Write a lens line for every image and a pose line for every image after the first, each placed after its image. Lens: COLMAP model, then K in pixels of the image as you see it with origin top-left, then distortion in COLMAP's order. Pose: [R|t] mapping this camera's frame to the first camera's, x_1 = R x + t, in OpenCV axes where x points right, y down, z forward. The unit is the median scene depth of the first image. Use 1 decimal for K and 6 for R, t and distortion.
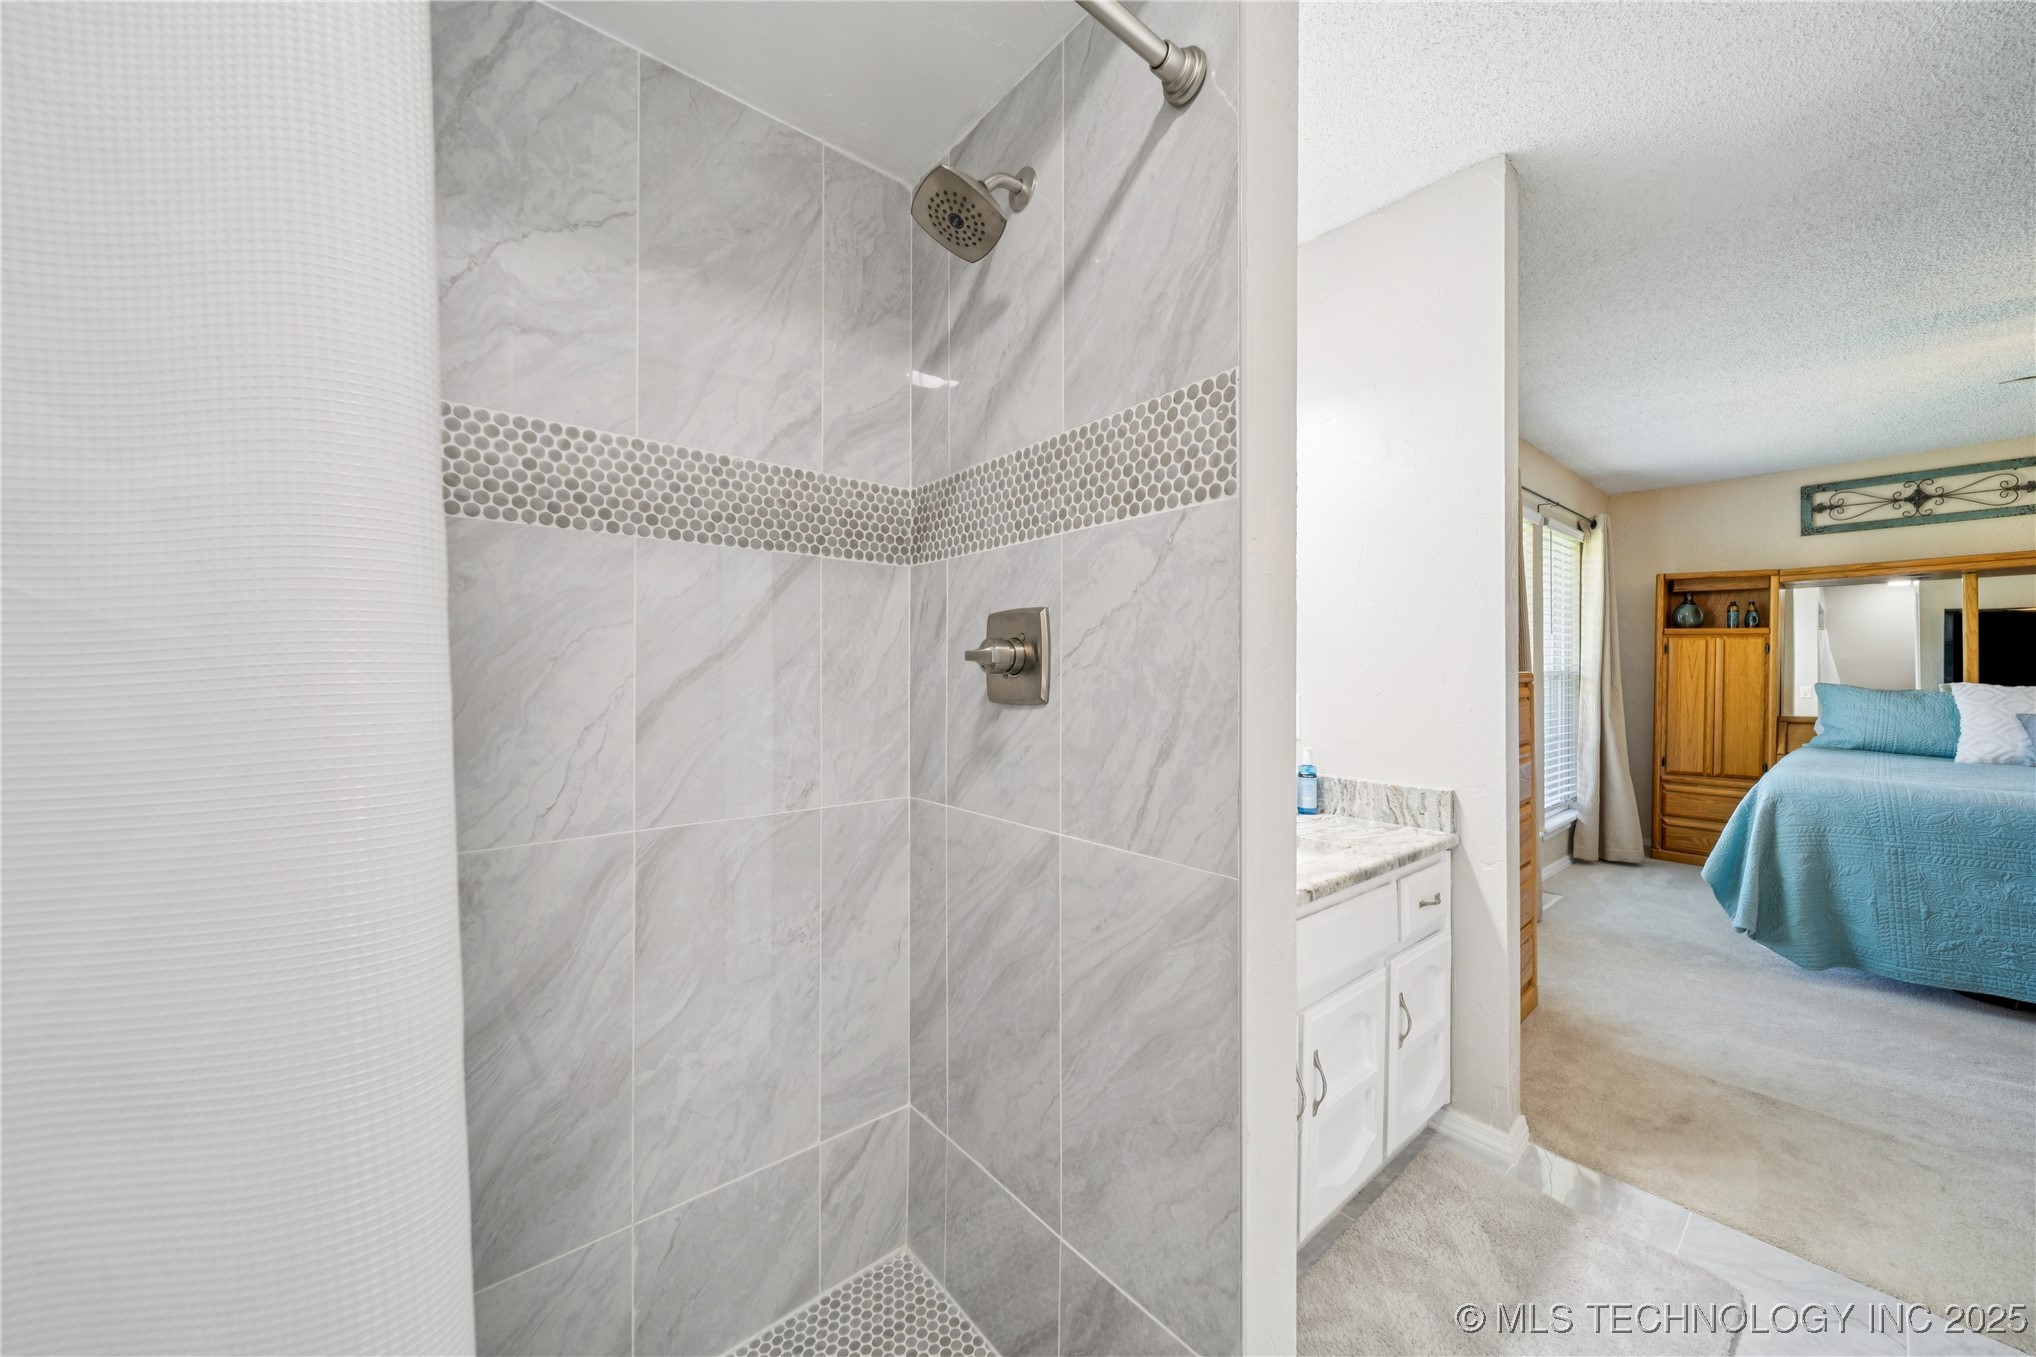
lens RADIAL K [[719.8, 0, 1018.7], [0, 719.8, 680.2], [0, 0, 1]] dist [-0.000412, -0.001657]
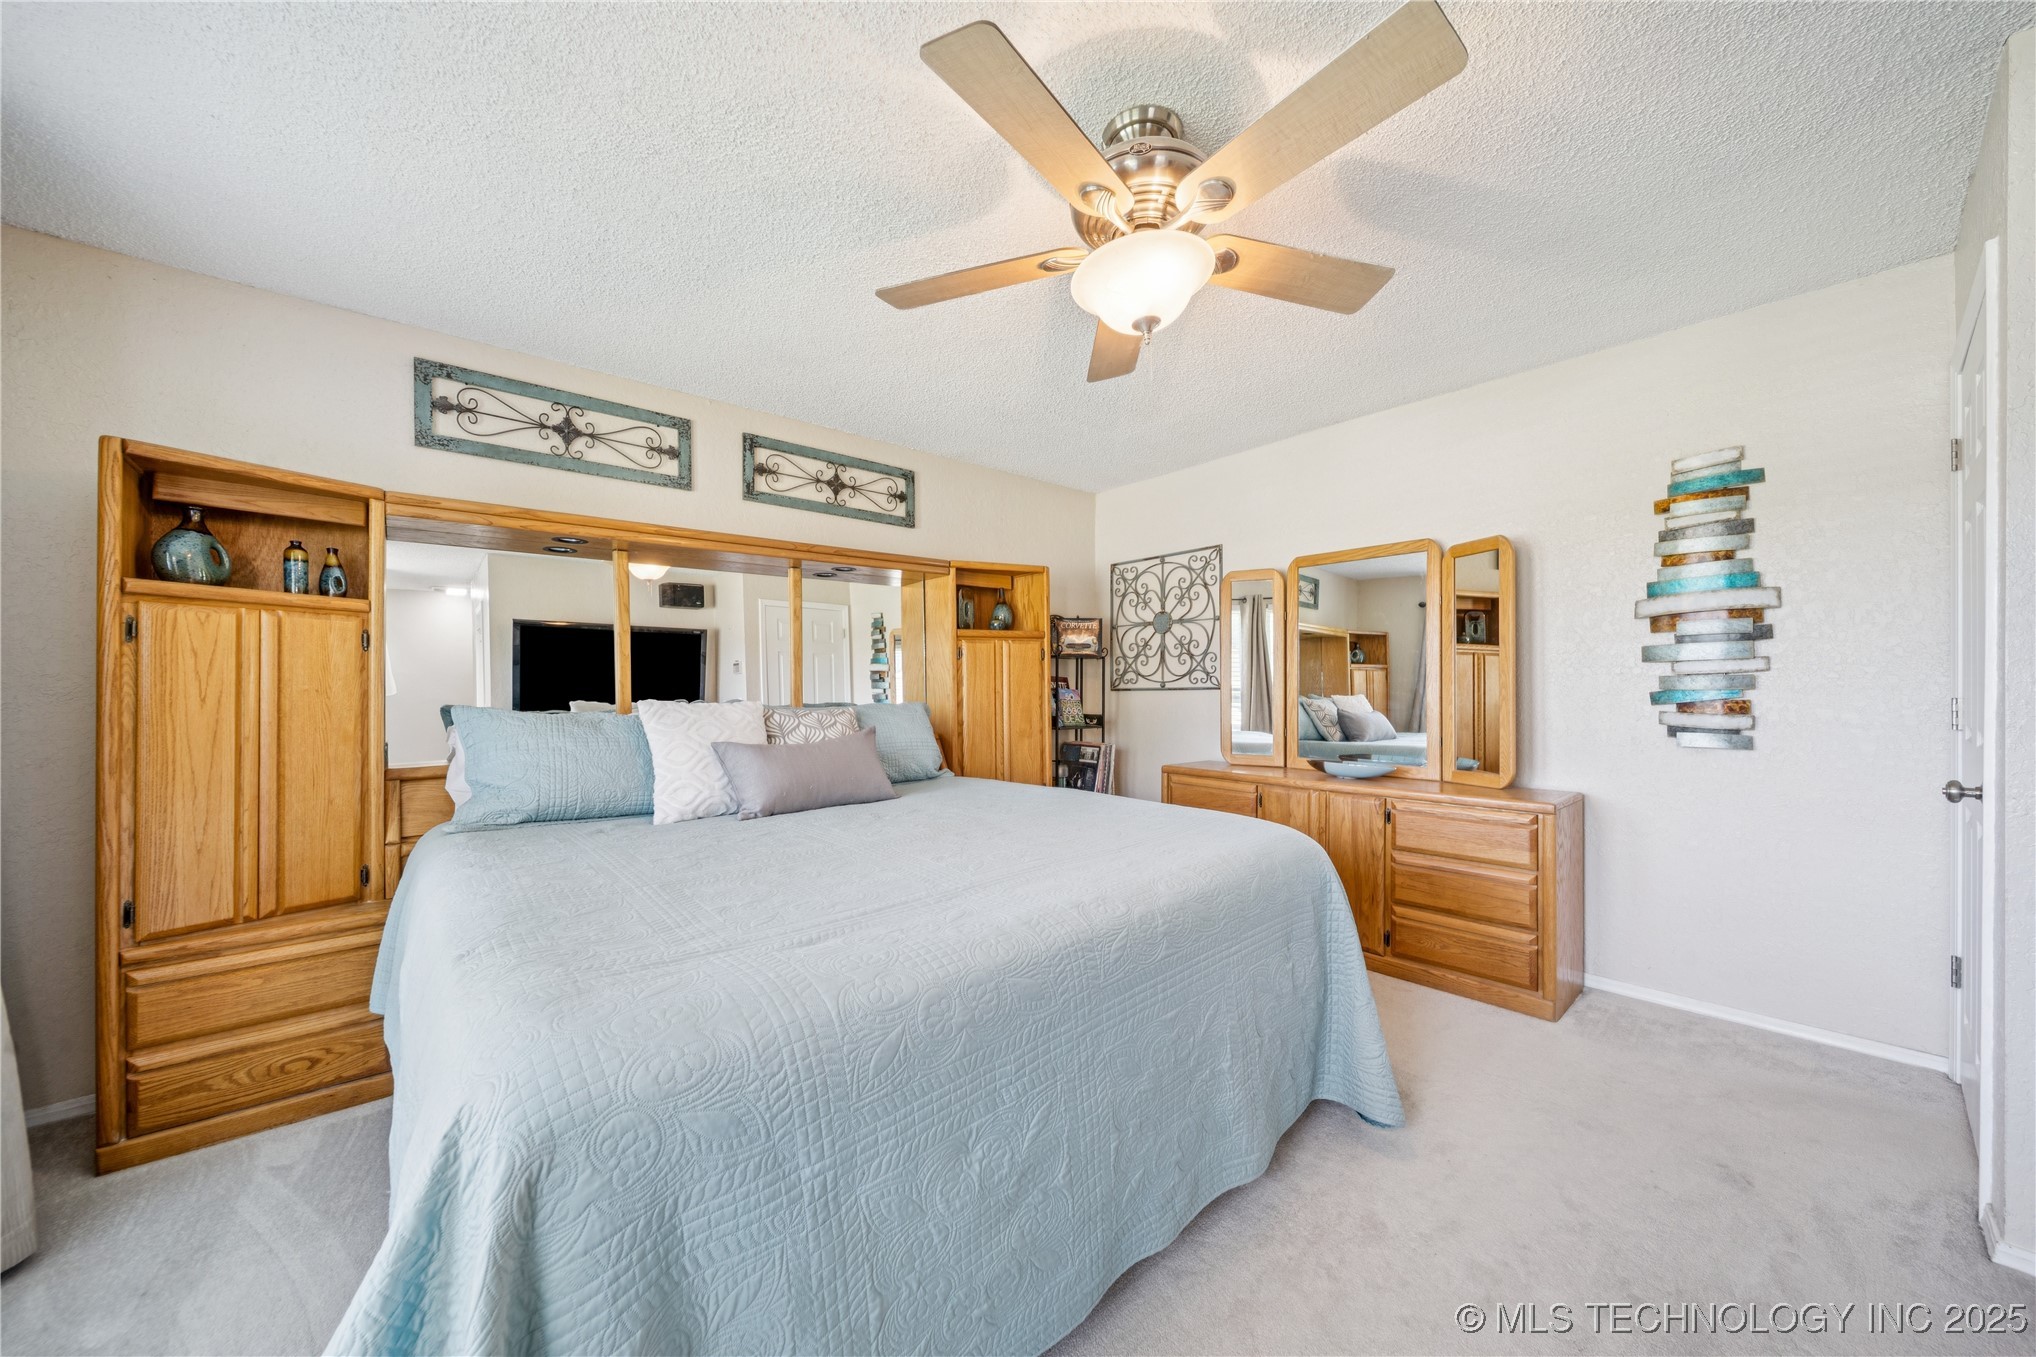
lens RADIAL K [[719.8, 0, 1018.7], [0, 719.8, 680.2], [0, 0, 1]] dist [-0.000412, -0.001657]
pose [[-0.021182, 0.004103, 0.999767, 0.518027], [0.018243, 0.999827, -0.003716, -0.005216], [-0.999609, 0.018160, -0.021253, 0.542897]]
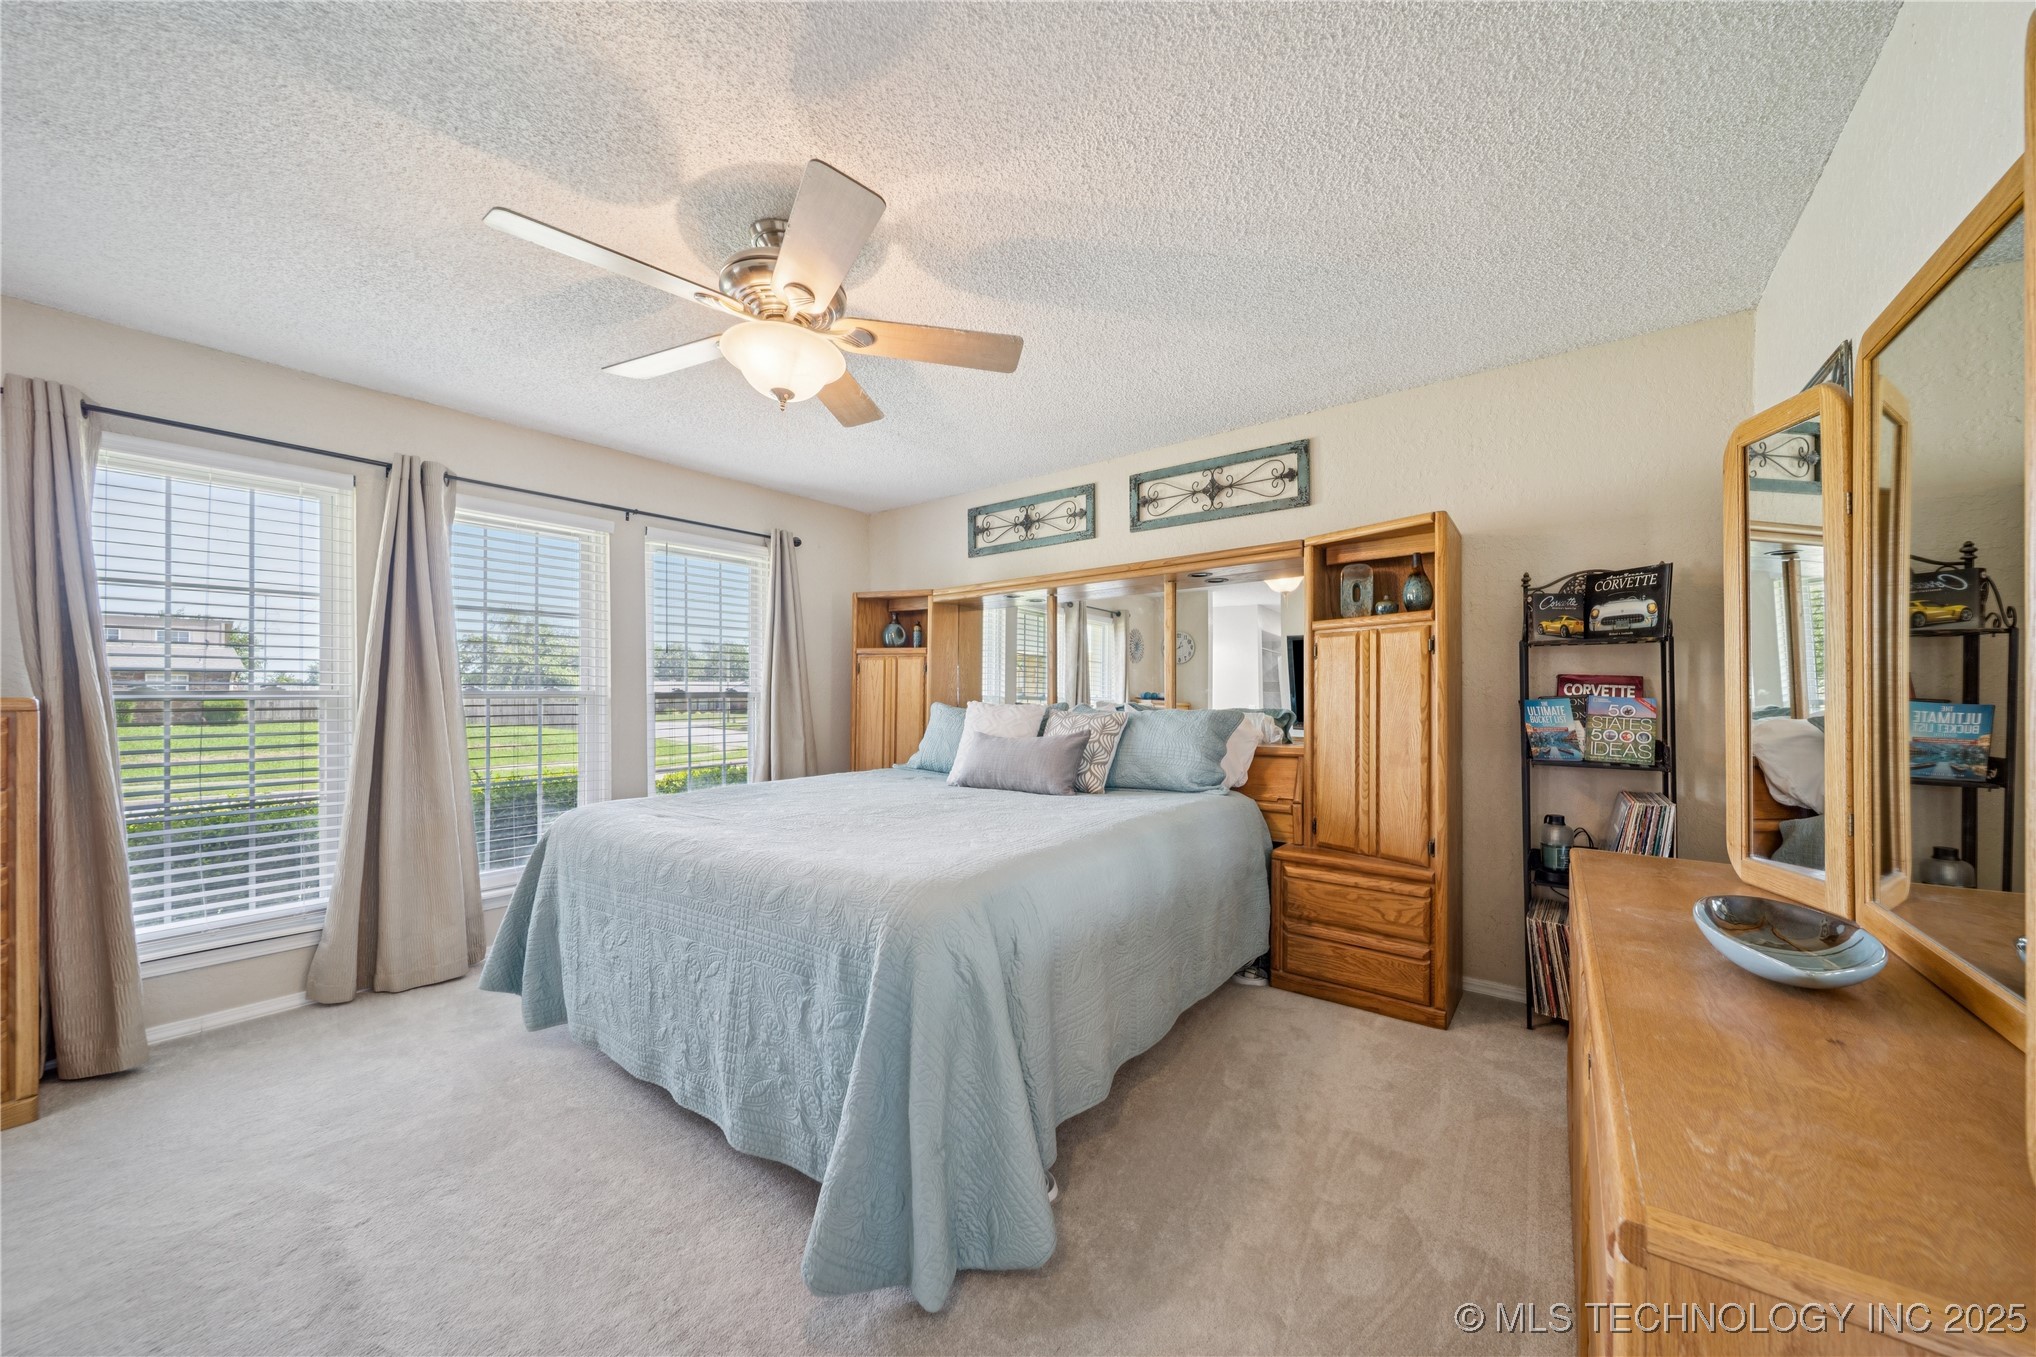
lens RADIAL K [[719.8, 0, 1018.7], [0, 719.8, 680.2], [0, 0, 1]] dist [-0.000412, -0.001657]
pose [[0.975292, 0.001516, 0.220916, 0.938558], [0.006617, 0.999327, -0.036070, 0.008982], [-0.220822, 0.036641, 0.974626, 0.000284]]
